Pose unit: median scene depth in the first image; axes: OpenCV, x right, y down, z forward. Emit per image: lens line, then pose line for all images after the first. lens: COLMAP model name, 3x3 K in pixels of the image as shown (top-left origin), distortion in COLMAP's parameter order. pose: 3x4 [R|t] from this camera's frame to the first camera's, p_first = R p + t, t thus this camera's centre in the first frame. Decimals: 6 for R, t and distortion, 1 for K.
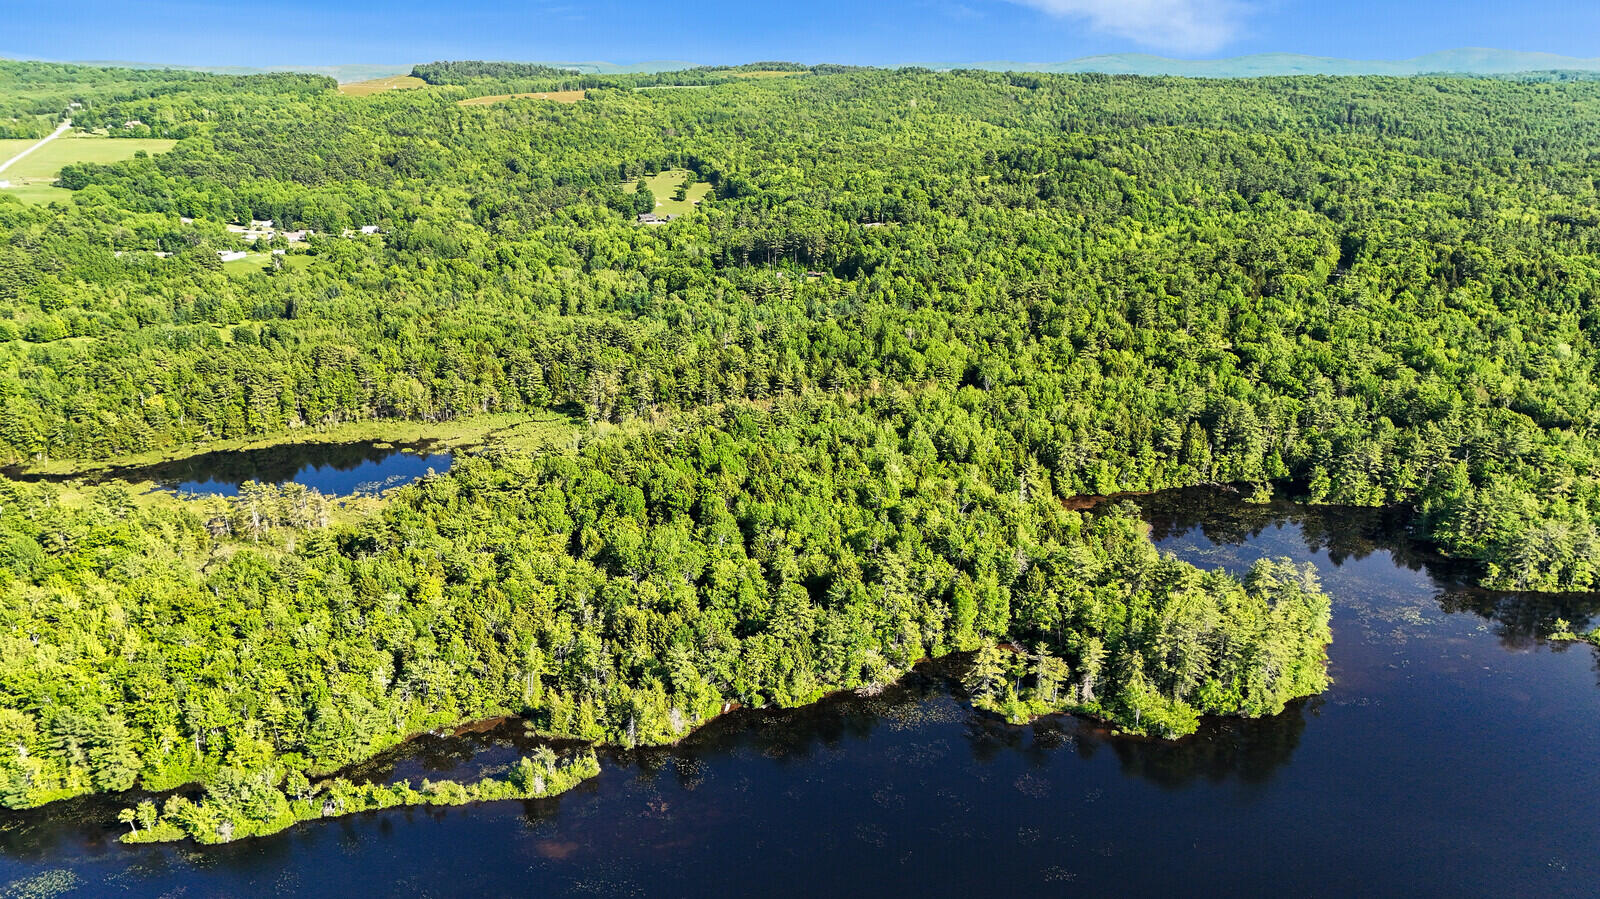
lens RADIAL K [[1162.8, 0, 806.0], [0, 1162.8, 455.8], [0, 0, 1]] dist [0.062318, -0.050813]
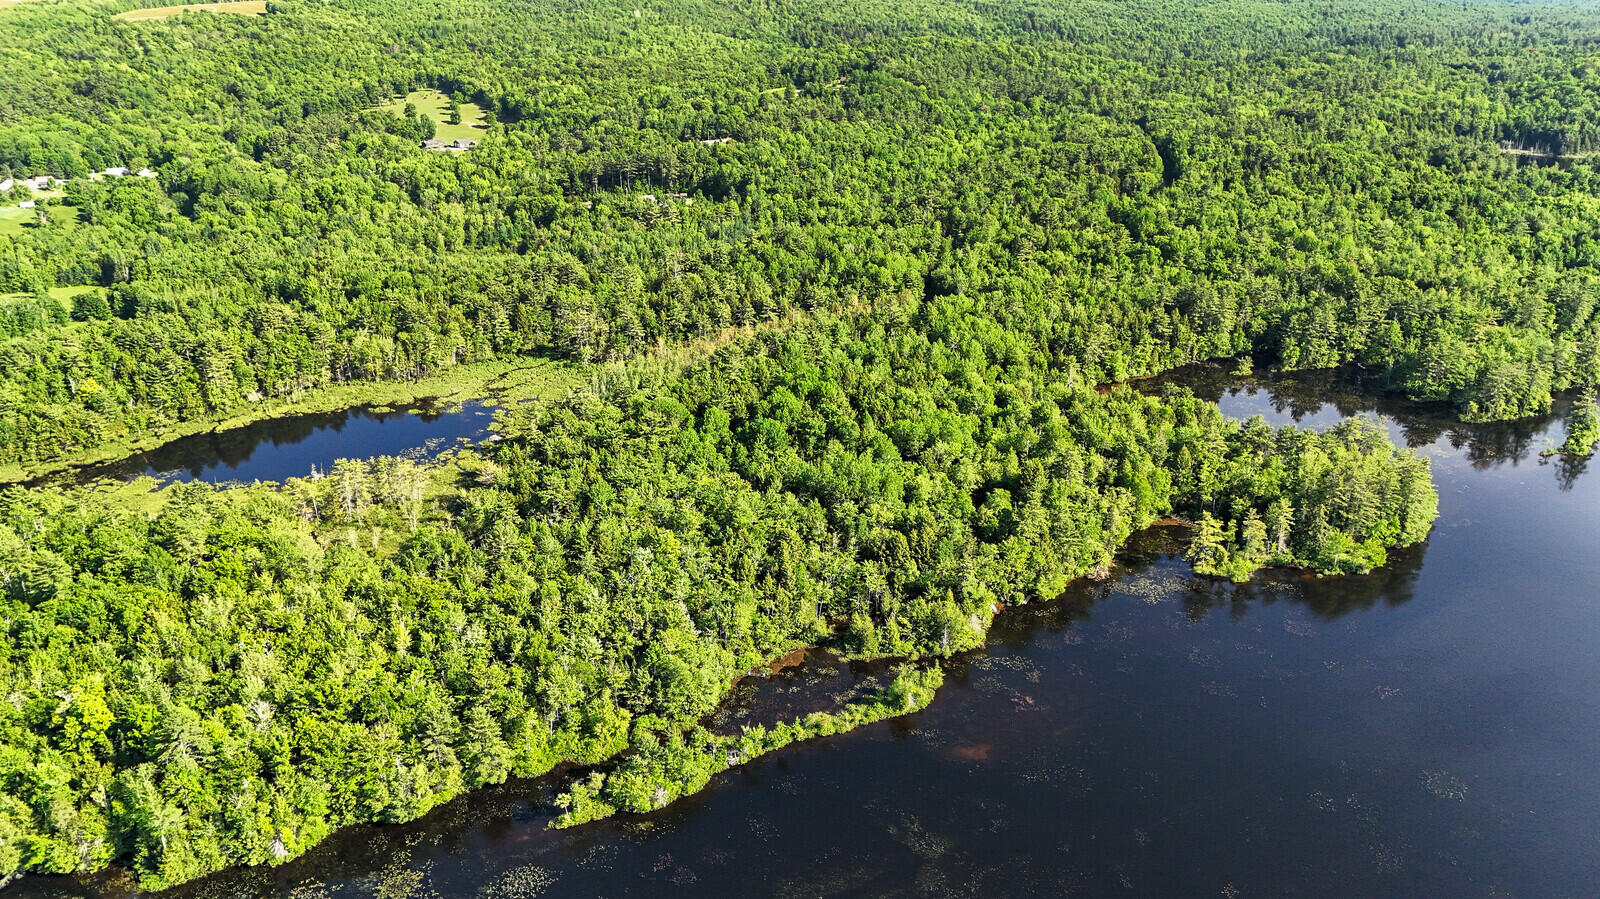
lens RADIAL K [[1162.8, 0, 800.7], [0, 1162.8, 451.2], [0, 0, 1]] dist [0.062318, -0.050813]
pose [[0.952188, -0.117942, 0.281828, -0.308148], [0.098745, 0.991776, 0.081425, -0.018449], [-0.289114, -0.049703, 0.956004, 0.021317]]
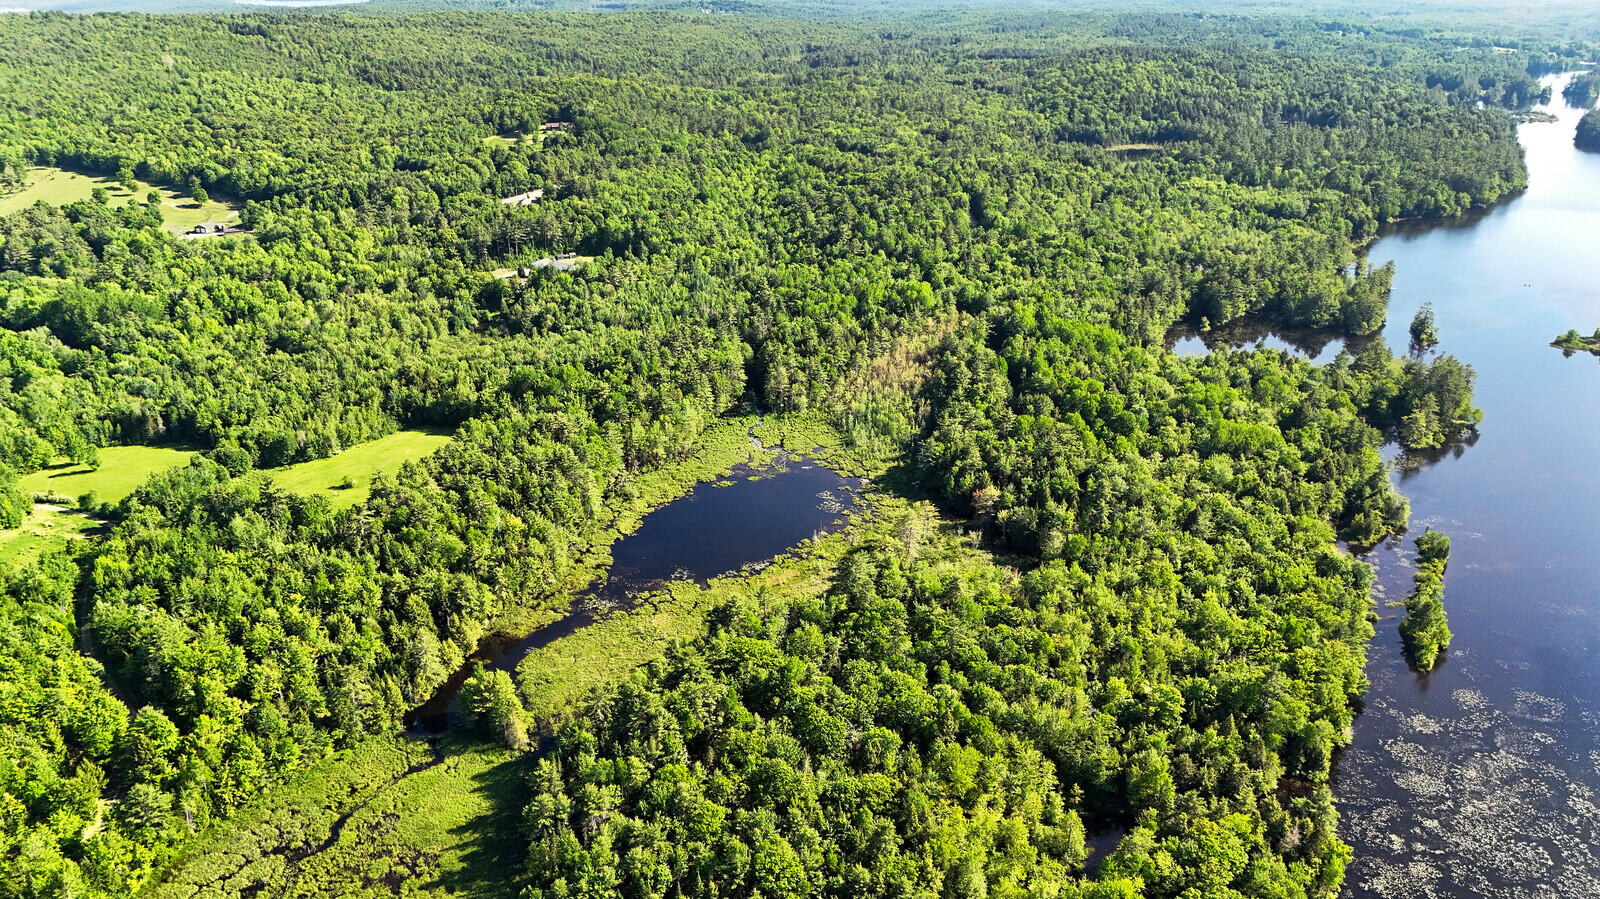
lens RADIAL K [[1162.8, 0, 800.6], [0, 1162.8, 450.3], [0, 0, 1]] dist [0.062318, -0.050813]
pose [[0.635071, -0.295607, 0.713653, -1.009747], [0.250571, 0.952756, 0.171668, -0.188227], [-0.730684, 0.069799, 0.679139, 0.276614]]
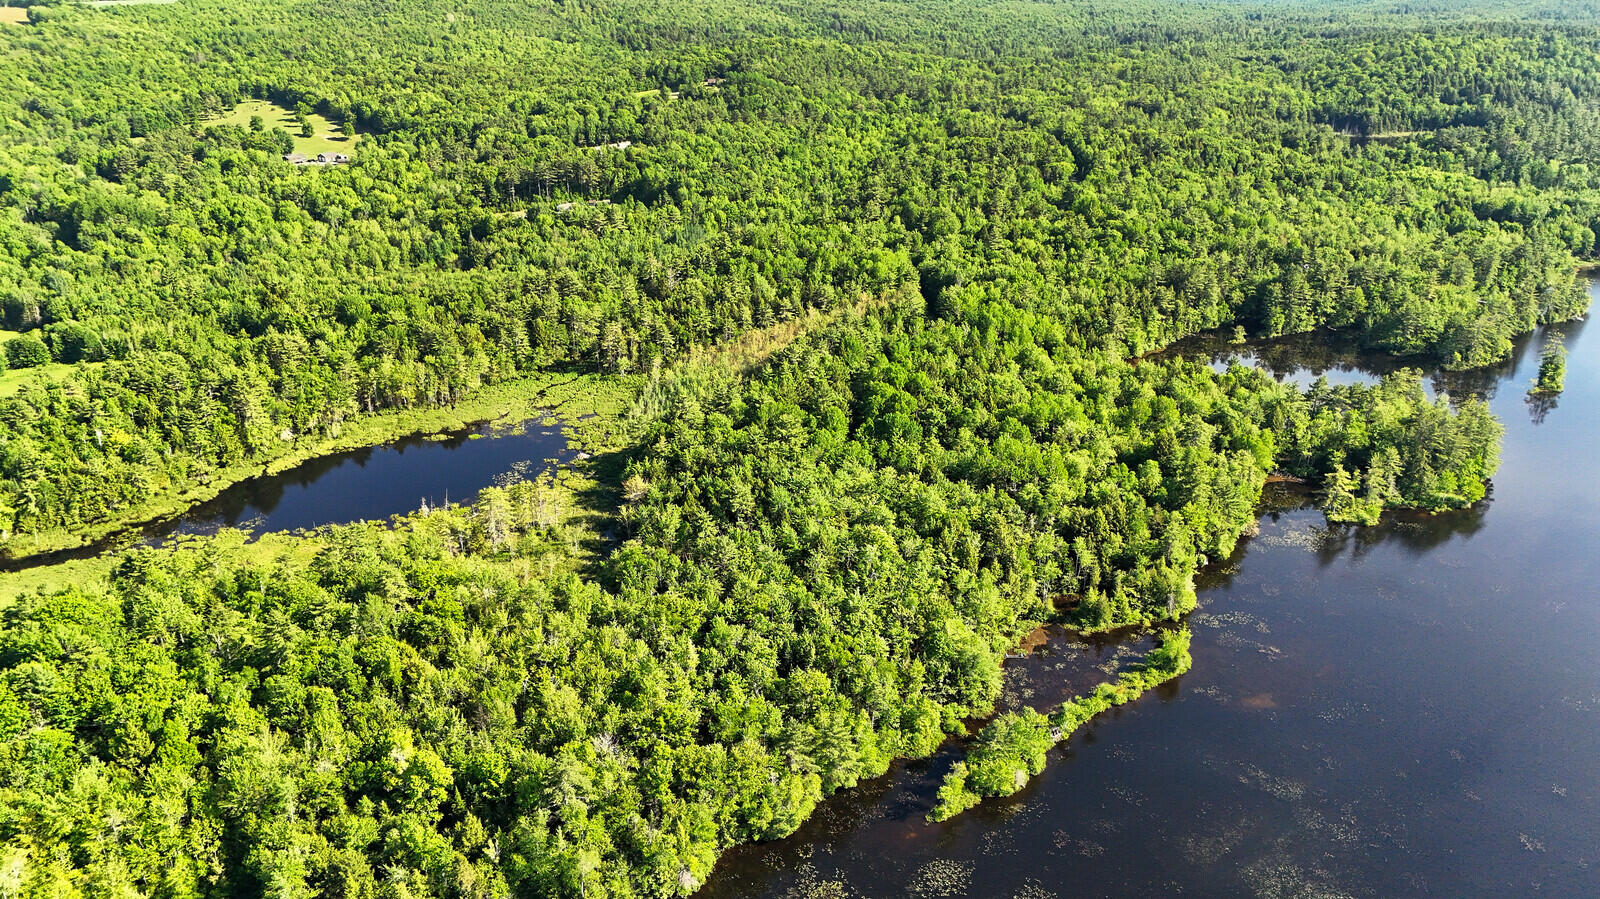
lens RADIAL K [[1162.8, 0, 796.9], [0, 1162.8, 453.0], [0, 0, 1]] dist [0.062318, -0.050813]
pose [[0.867854, -0.193605, 0.457544, -0.525998], [0.162826, 0.980920, 0.106224, -0.045836], [-0.469380, -0.017687, 0.882819, 0.104074]]
